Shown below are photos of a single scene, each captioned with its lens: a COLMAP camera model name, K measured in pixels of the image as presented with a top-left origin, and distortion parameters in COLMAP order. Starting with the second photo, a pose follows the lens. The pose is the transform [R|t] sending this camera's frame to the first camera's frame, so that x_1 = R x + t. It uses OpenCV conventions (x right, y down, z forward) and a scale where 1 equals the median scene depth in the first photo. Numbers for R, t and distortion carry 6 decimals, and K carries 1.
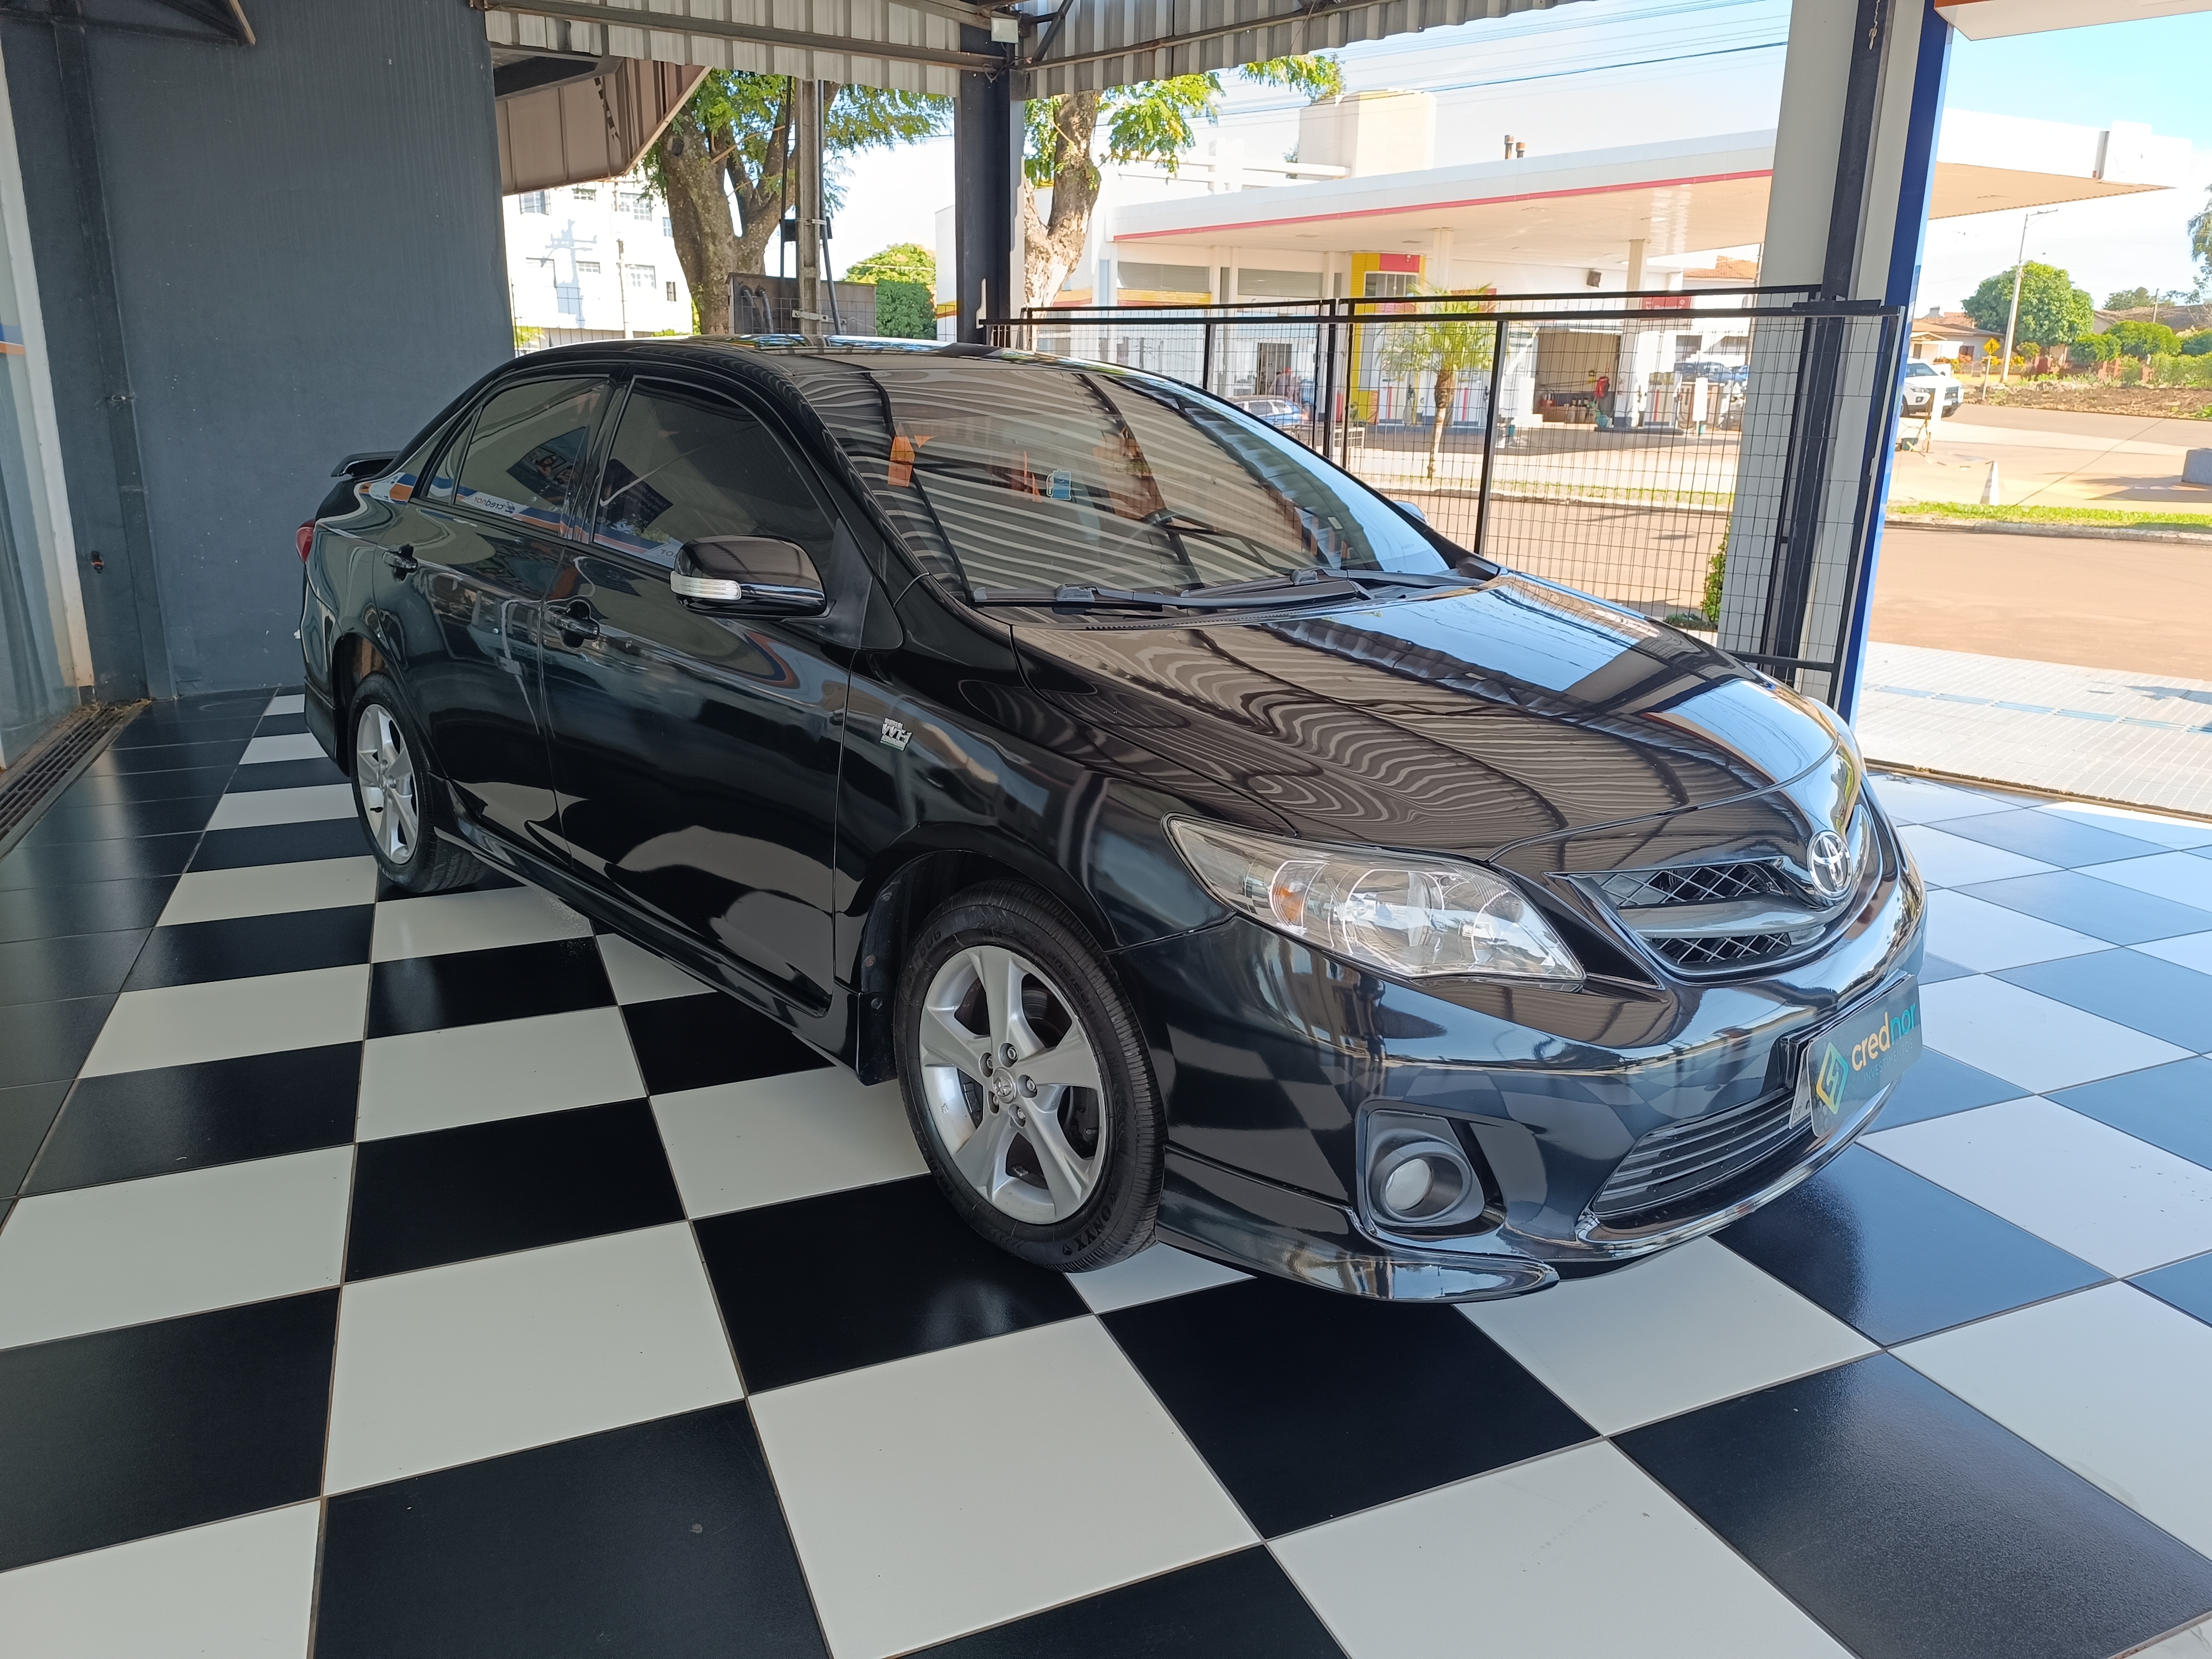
lens RADIAL K [[1532.3, 0, 1106.0], [0, 1532.3, 829.5], [0, 0, 1]] dist [0.002581, 0.000574]
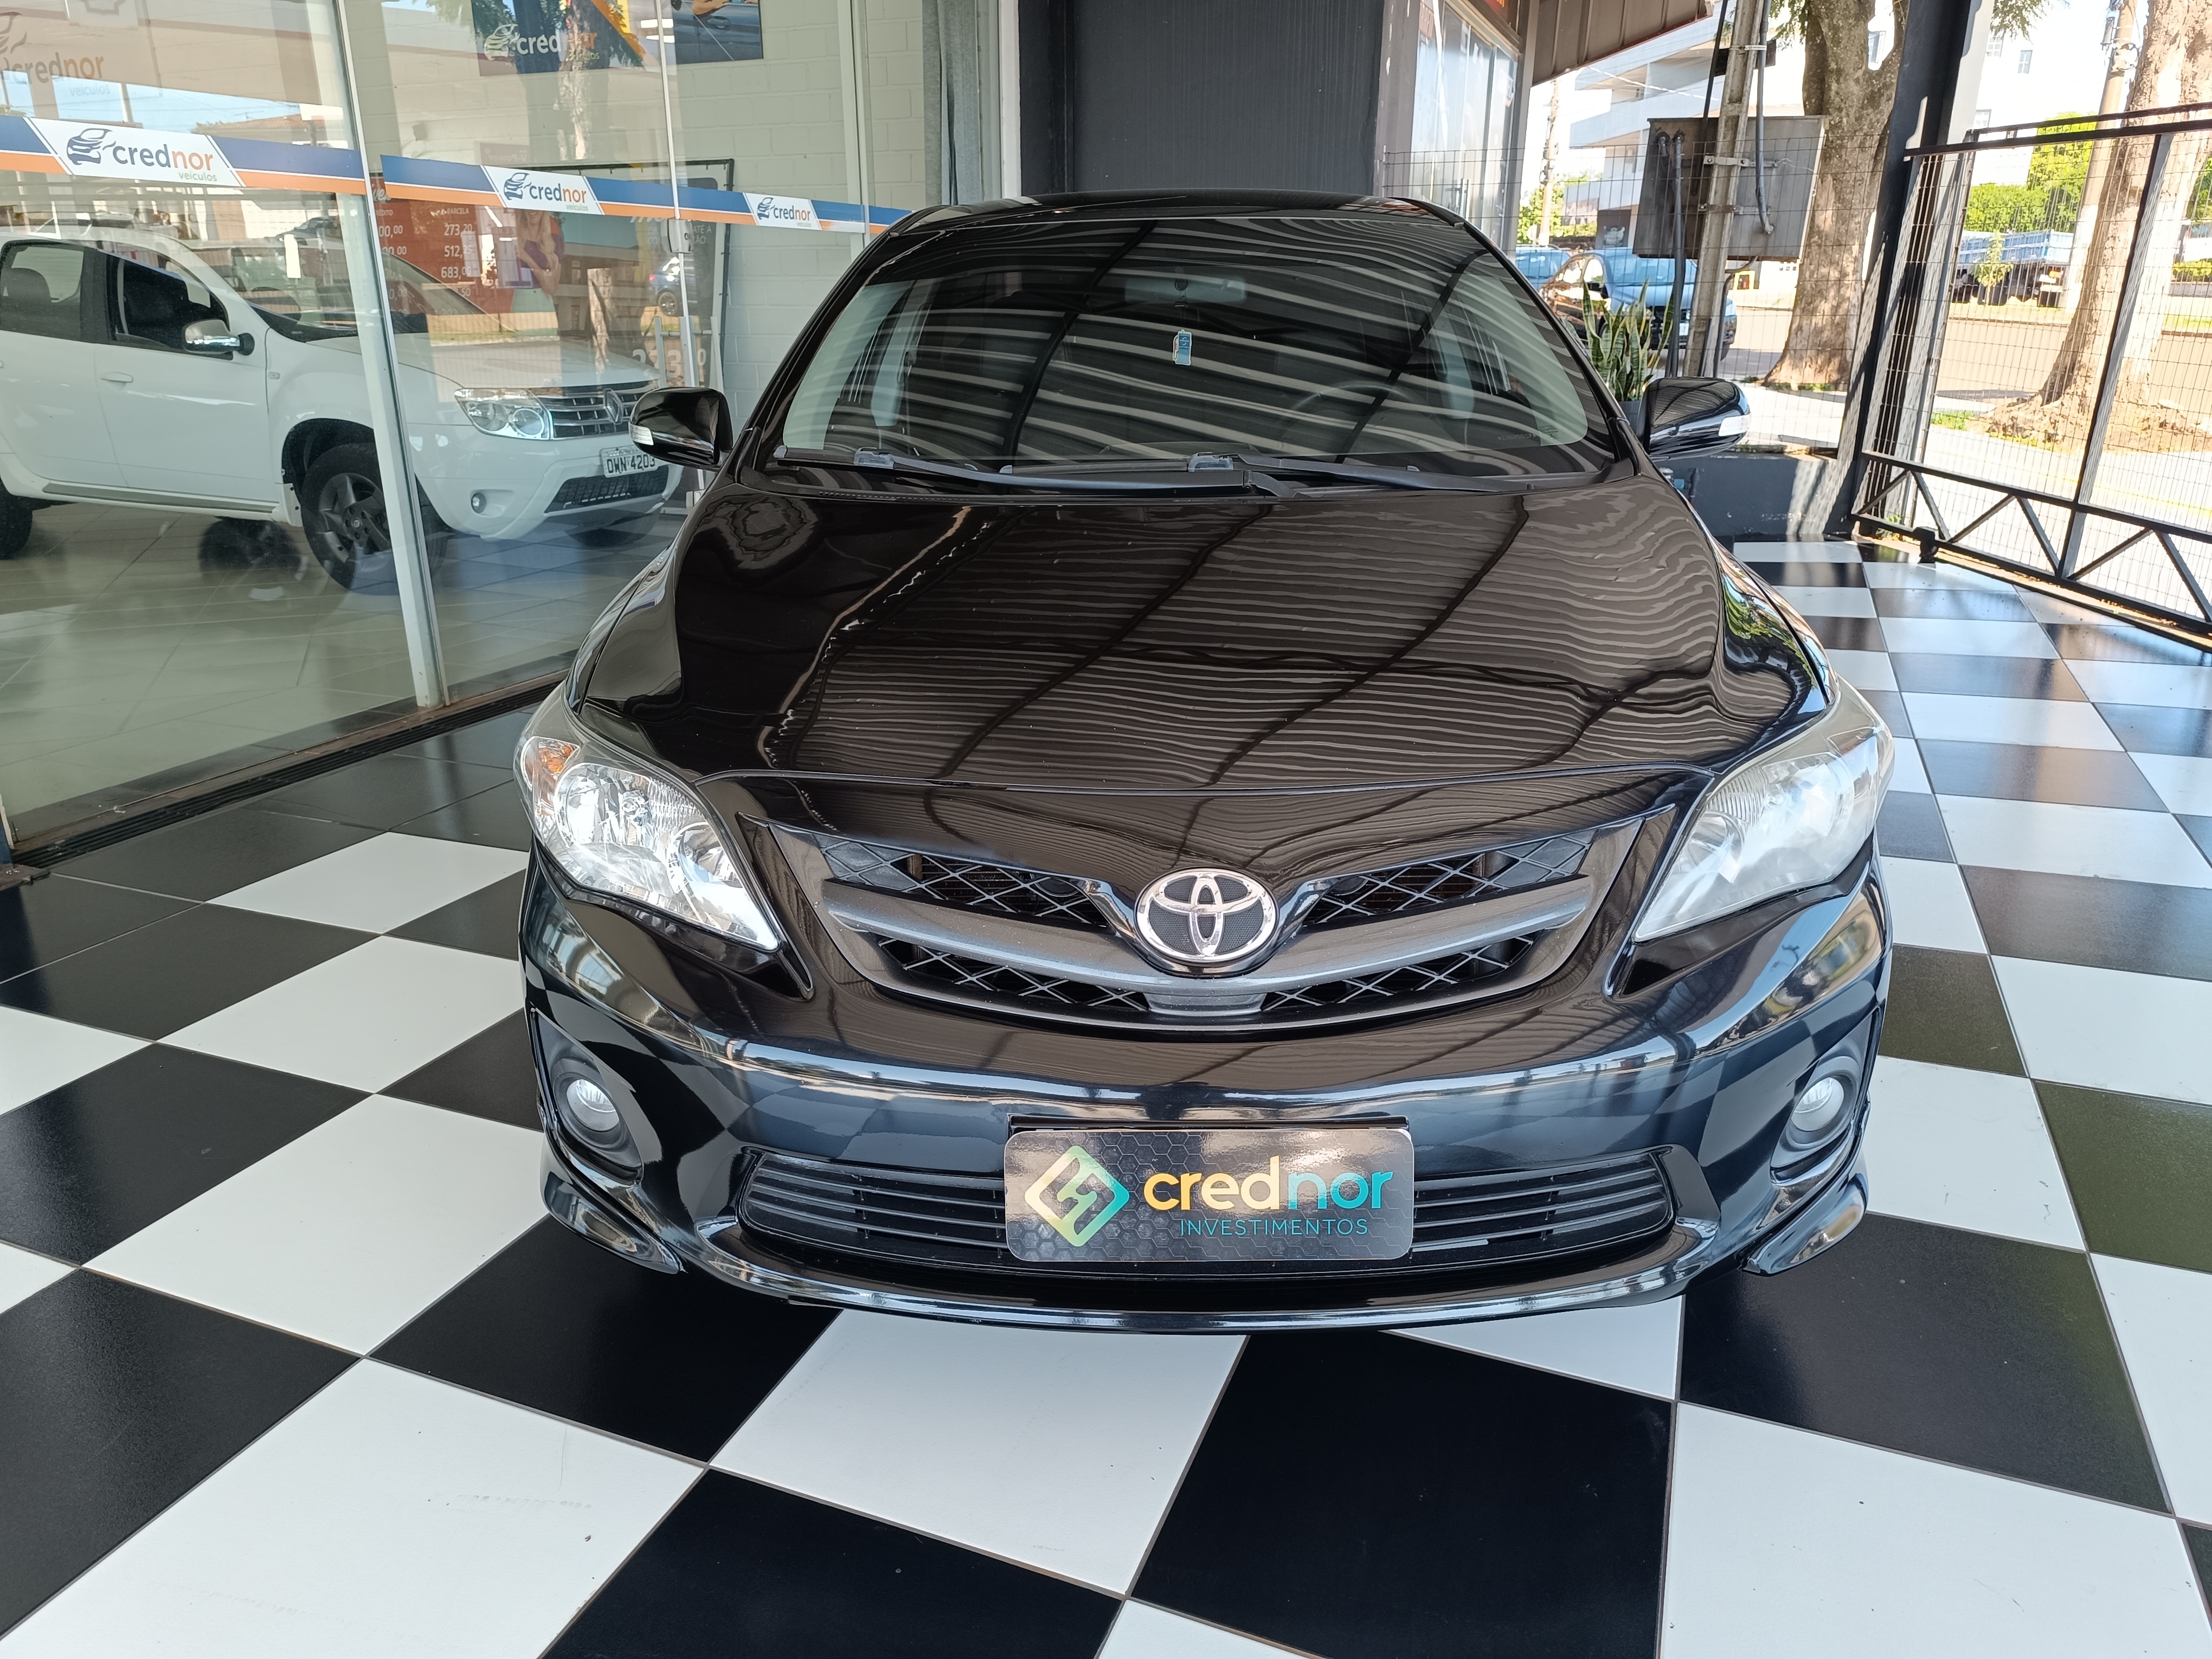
lens RADIAL K [[1532.3, 0, 1106.0], [0, 1532.3, 829.5], [0, 0, 1]] dist [0.002581, 0.000574]
pose [[0.702726, 0.216674, -0.677664, 0.243844], [-0.165373, 0.976154, 0.140623, -0.027856], [0.691974, 0.013248, 0.721801, 0.131975]]
